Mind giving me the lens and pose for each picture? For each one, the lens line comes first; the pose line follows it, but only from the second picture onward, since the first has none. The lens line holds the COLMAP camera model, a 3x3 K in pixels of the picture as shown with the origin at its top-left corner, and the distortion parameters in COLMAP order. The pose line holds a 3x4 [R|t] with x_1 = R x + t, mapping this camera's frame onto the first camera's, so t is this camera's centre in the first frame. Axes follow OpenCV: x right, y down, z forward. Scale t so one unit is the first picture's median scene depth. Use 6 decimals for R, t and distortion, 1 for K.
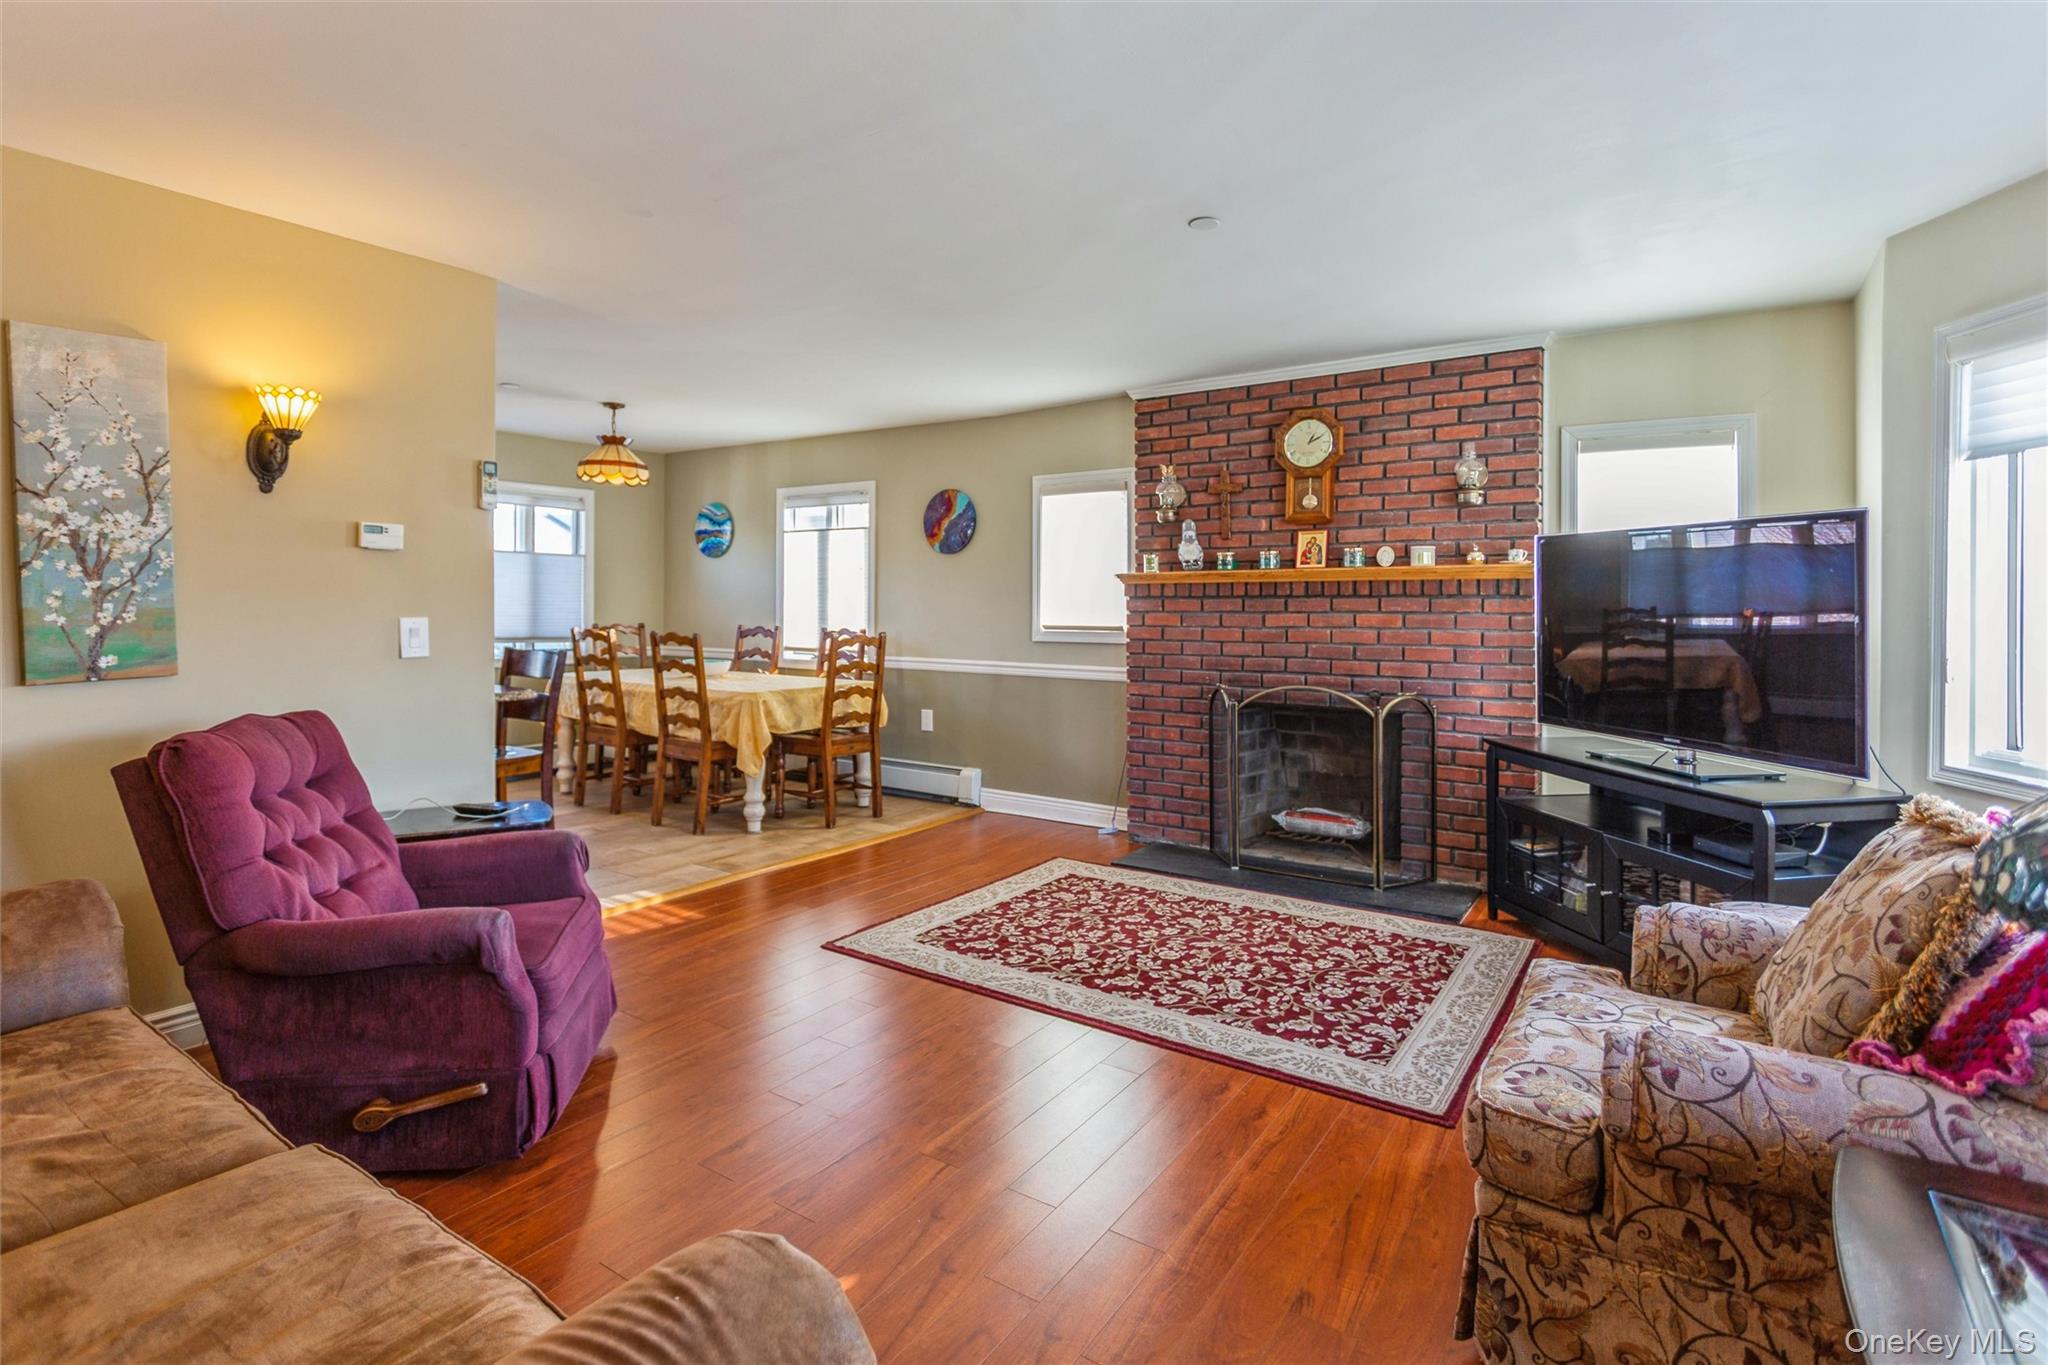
lens RADIAL K [[1006.1, 0, 1013.4], [0, 1006.1, 603.1], [0, 0, 1]] dist [-0.000422, 0.004974]
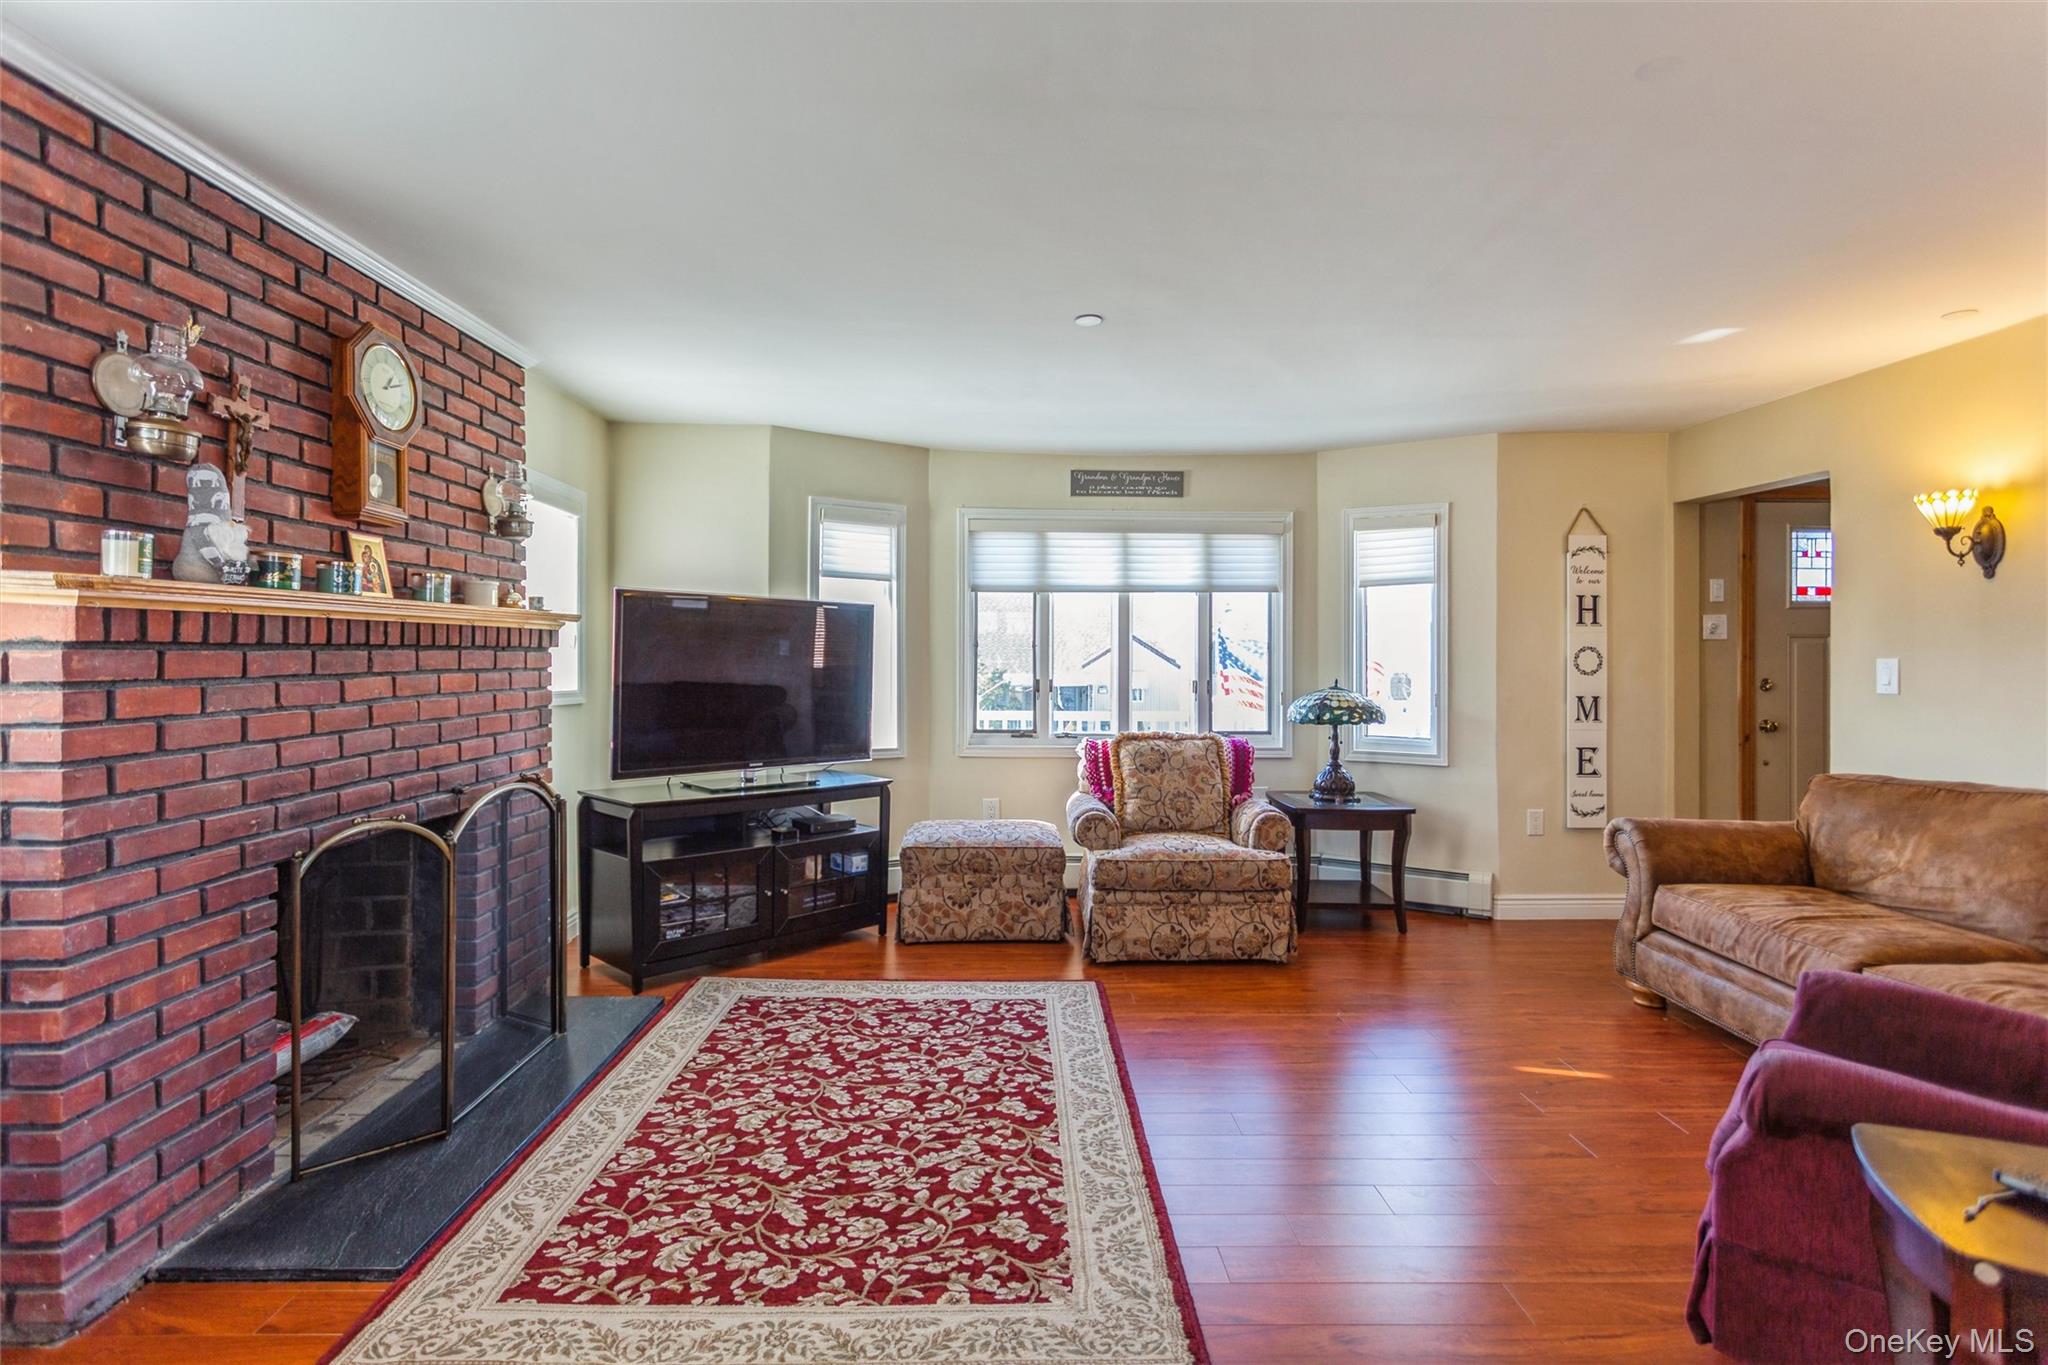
lens RADIAL K [[1006.1, 0, 1006.9], [0, 1006.1, 656.6], [0, 0, 1]] dist [-0.000422, 0.004974]
pose [[-0.586102, -0.005646, 0.810217, -0.493786], [-0.005892, 0.999979, 0.002706, -0.005547], [-0.810216, -0.003188, -0.586123, 1.292441]]
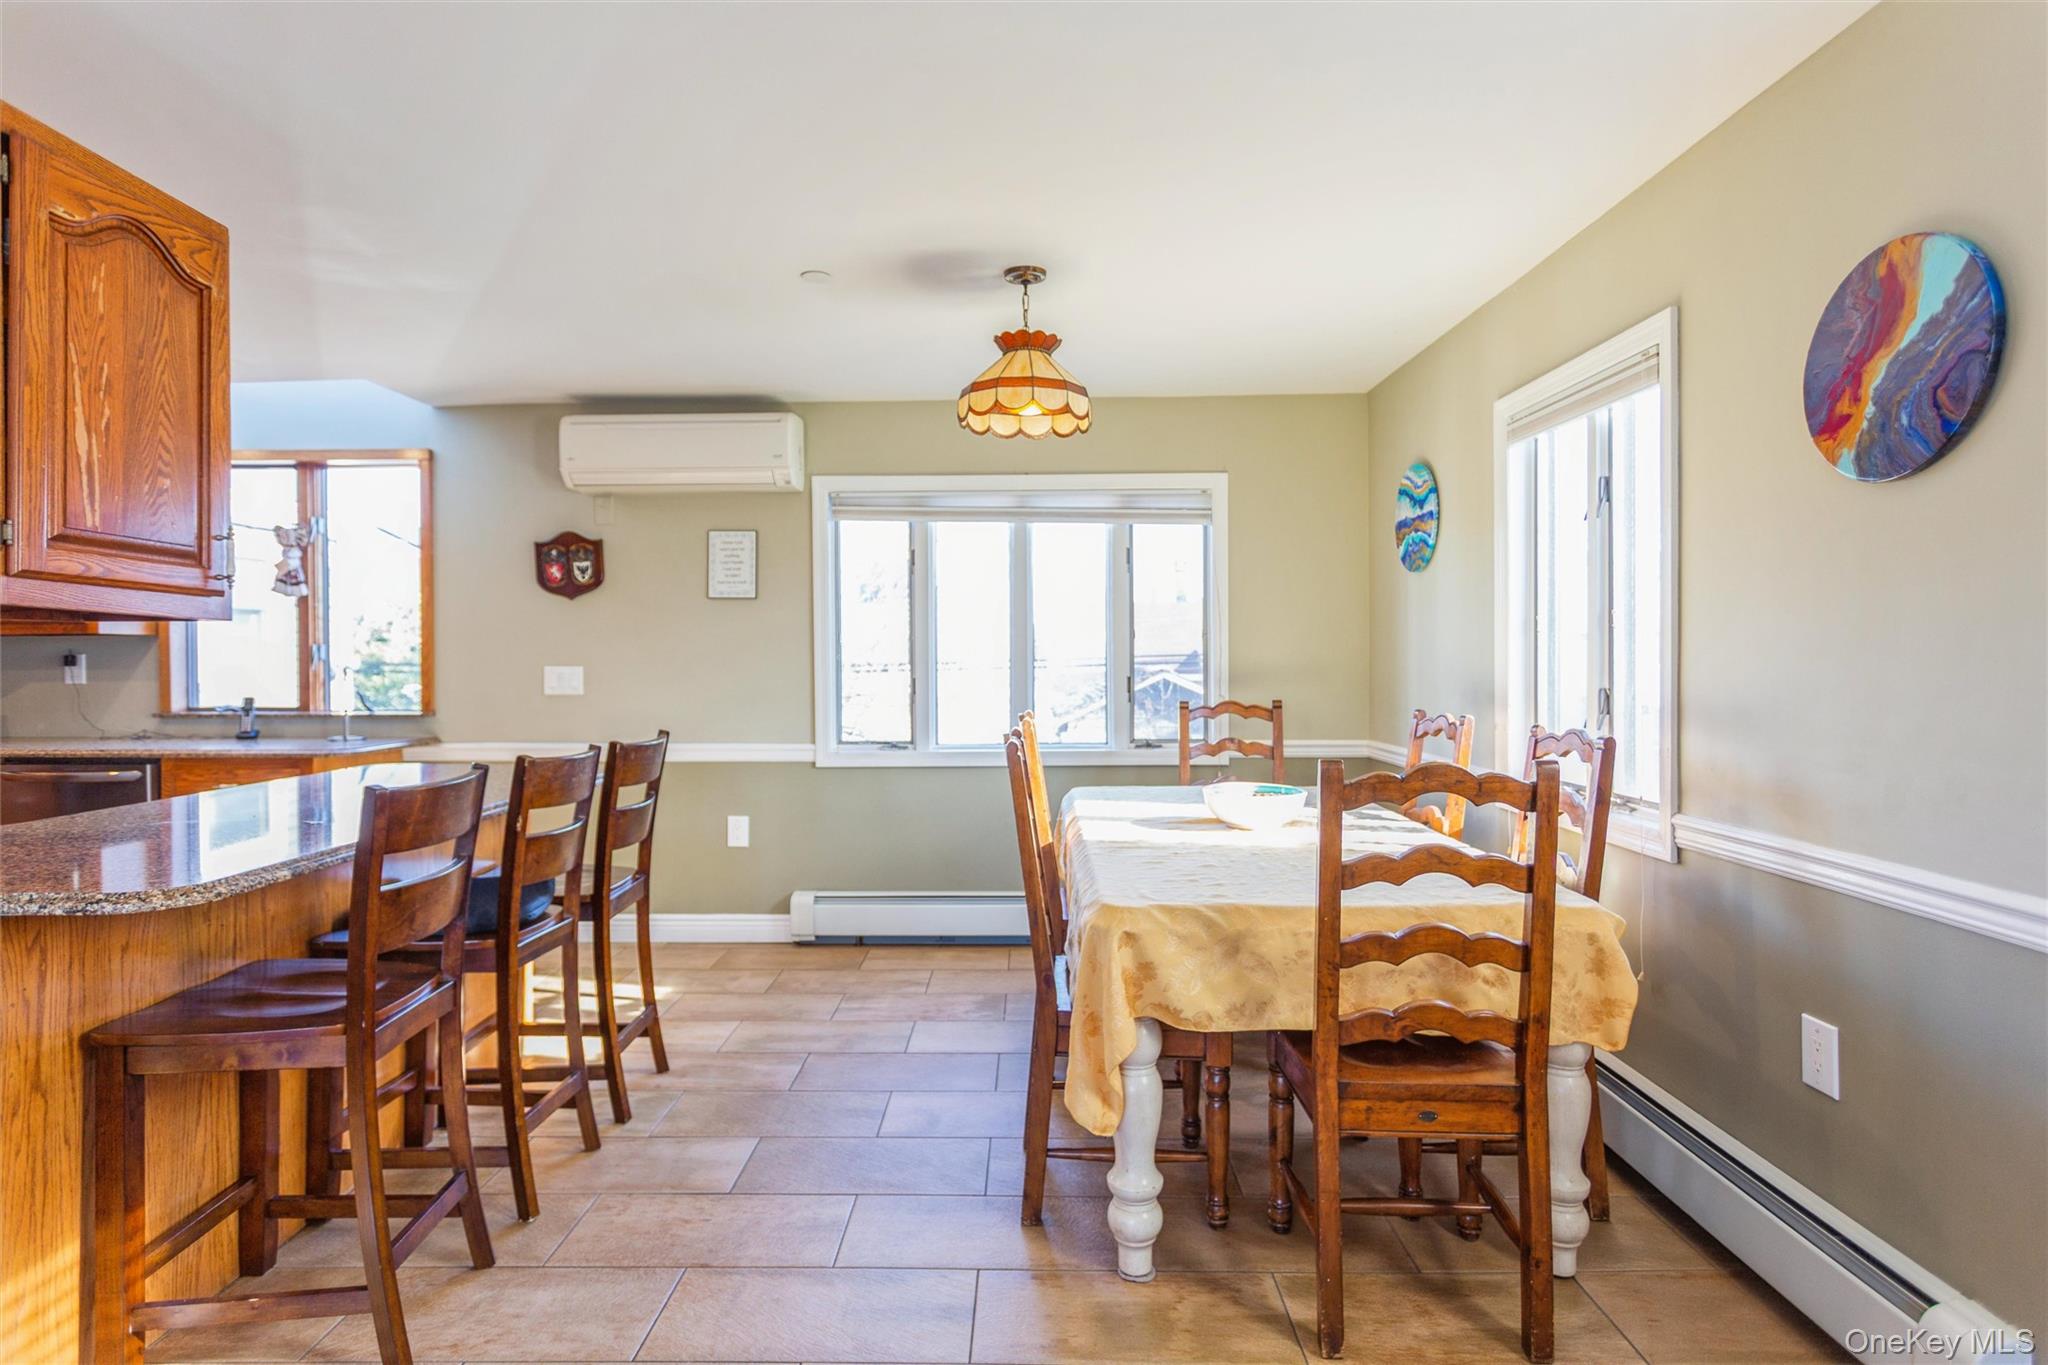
lens RADIAL K [[1093.3, 0, 1027.8], [0, 1093.3, 677.7], [0, 0, 1]] dist [0.003135, 0.000830]
pose [[0.575662, 0.004450, -0.817675, 0.072768], [0.009799, 0.999876, 0.012341, -0.002028], [0.817629, -0.015117, 0.575547, 1.039357]]
